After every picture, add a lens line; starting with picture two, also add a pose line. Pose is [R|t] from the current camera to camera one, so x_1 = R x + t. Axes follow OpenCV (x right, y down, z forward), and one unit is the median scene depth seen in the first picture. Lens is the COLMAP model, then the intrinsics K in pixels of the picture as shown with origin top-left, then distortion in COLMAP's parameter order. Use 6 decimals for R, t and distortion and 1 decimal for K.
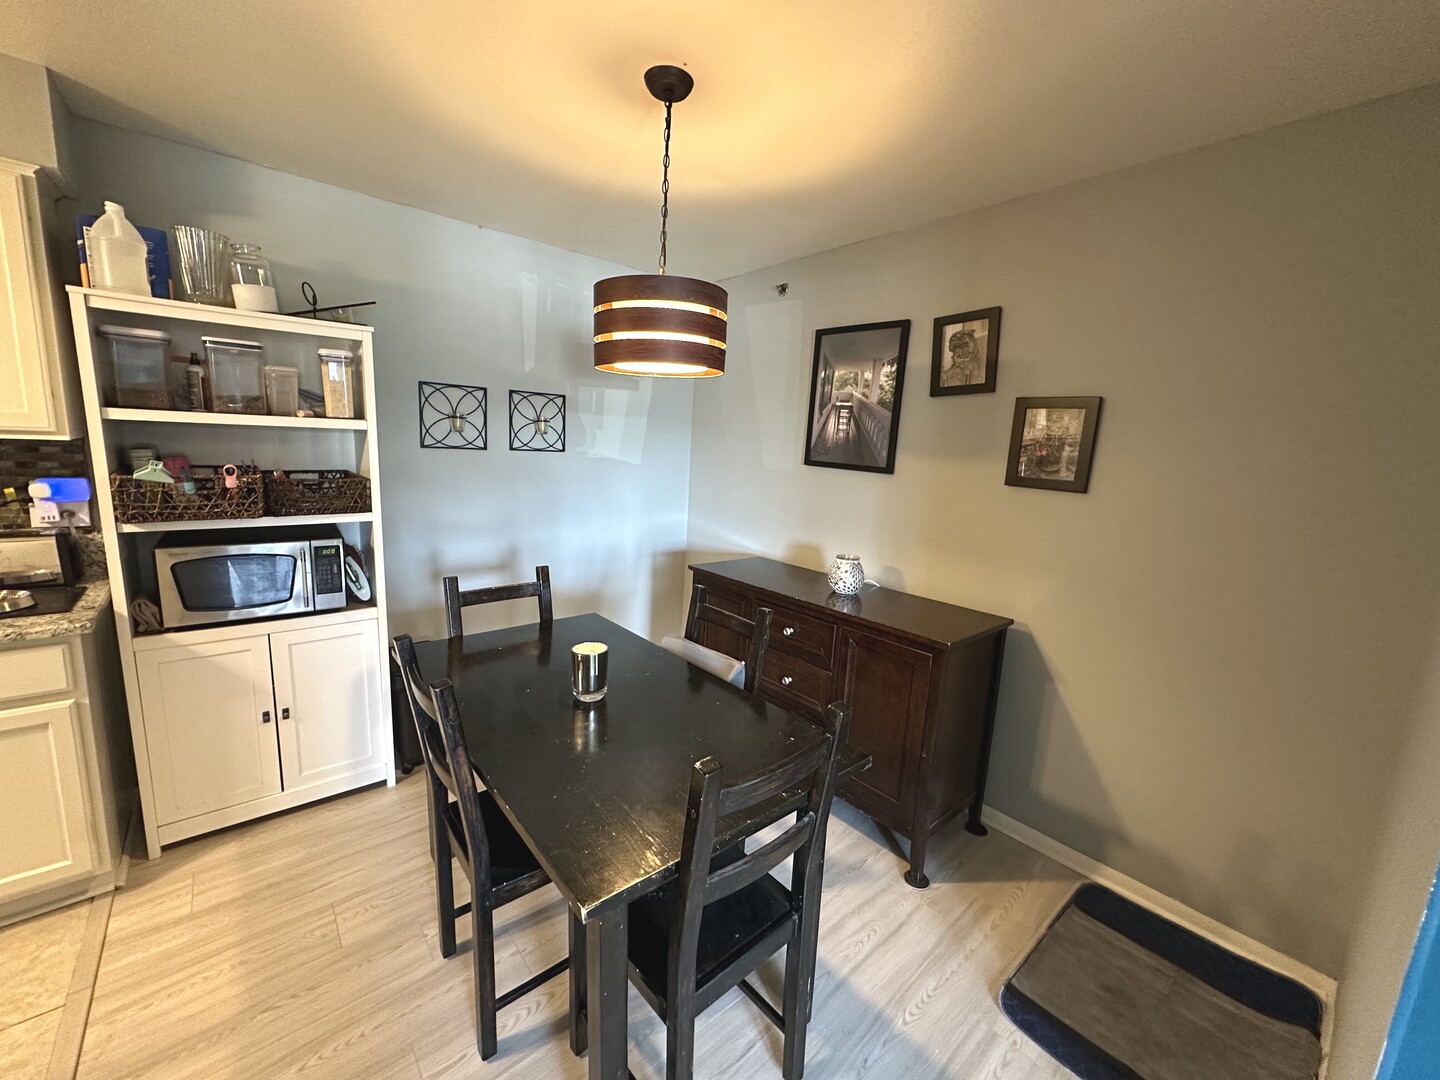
lens RADIAL K [[573.1, 0, 721.8], [0, 573.1, 540.7], [0, 0, 1]] dist [-0.005561, 0.000342]
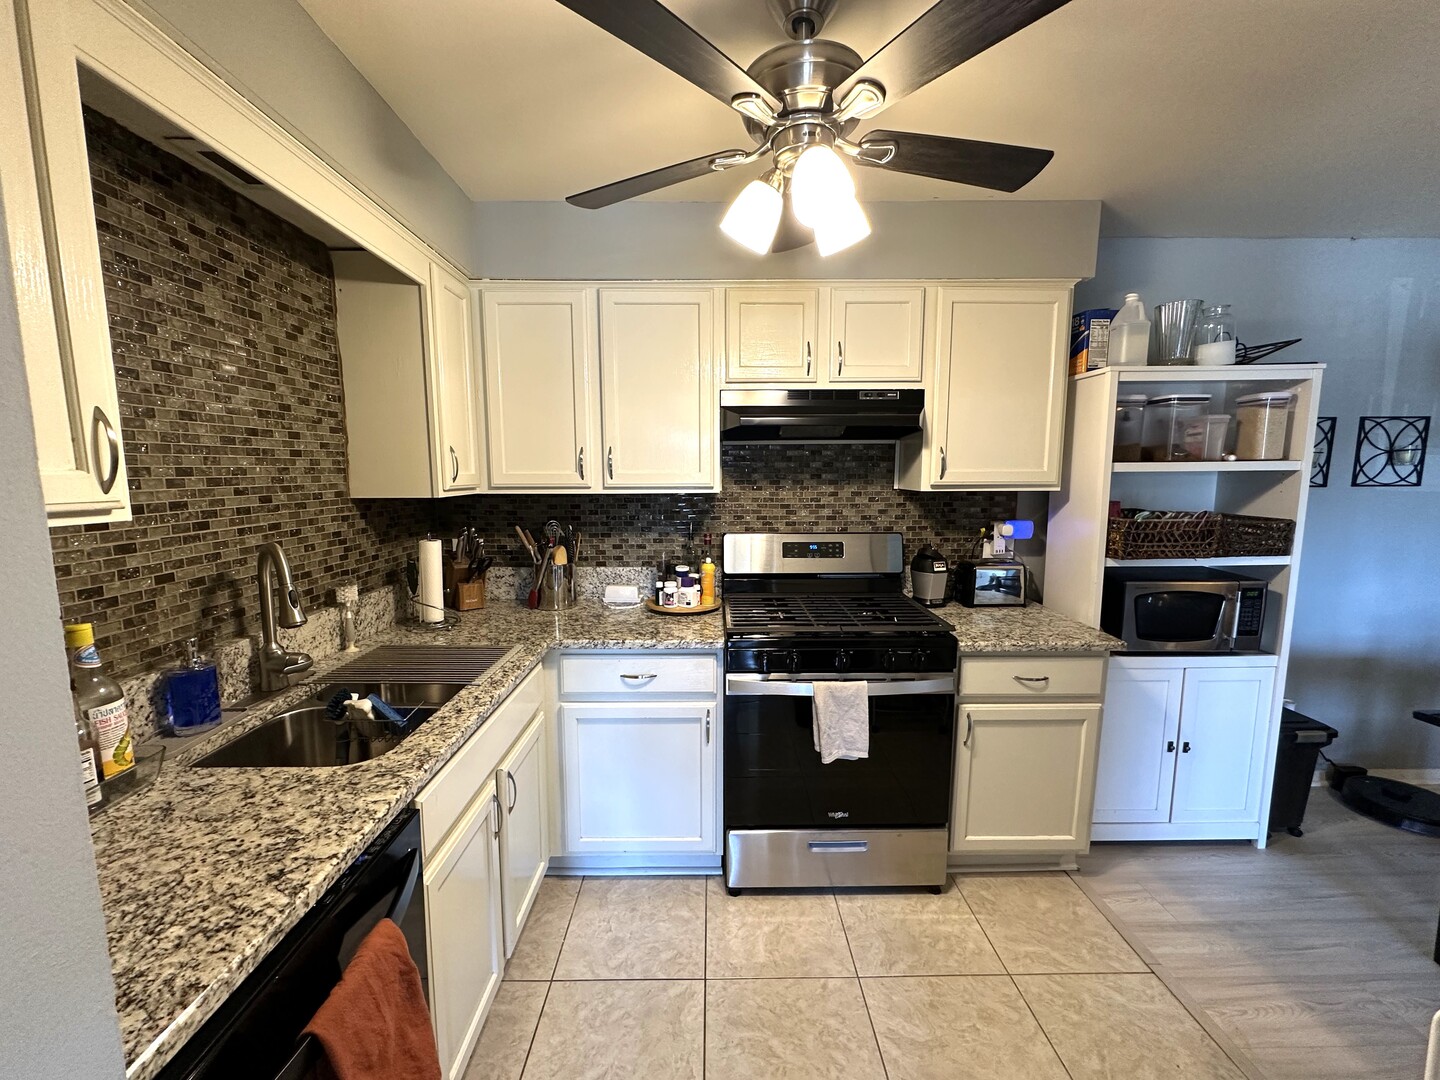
lens RADIAL K [[573.1, 0, 716.7], [0, 573.1, 541.5], [0, 0, 1]] dist [-0.005561, 0.000342]
pose [[0.759186, 0.022798, -0.650475, -0.757554], [-0.065034, 0.997042, -0.040959, 0.029864], [0.647617, 0.073398, 0.758423, -0.364729]]
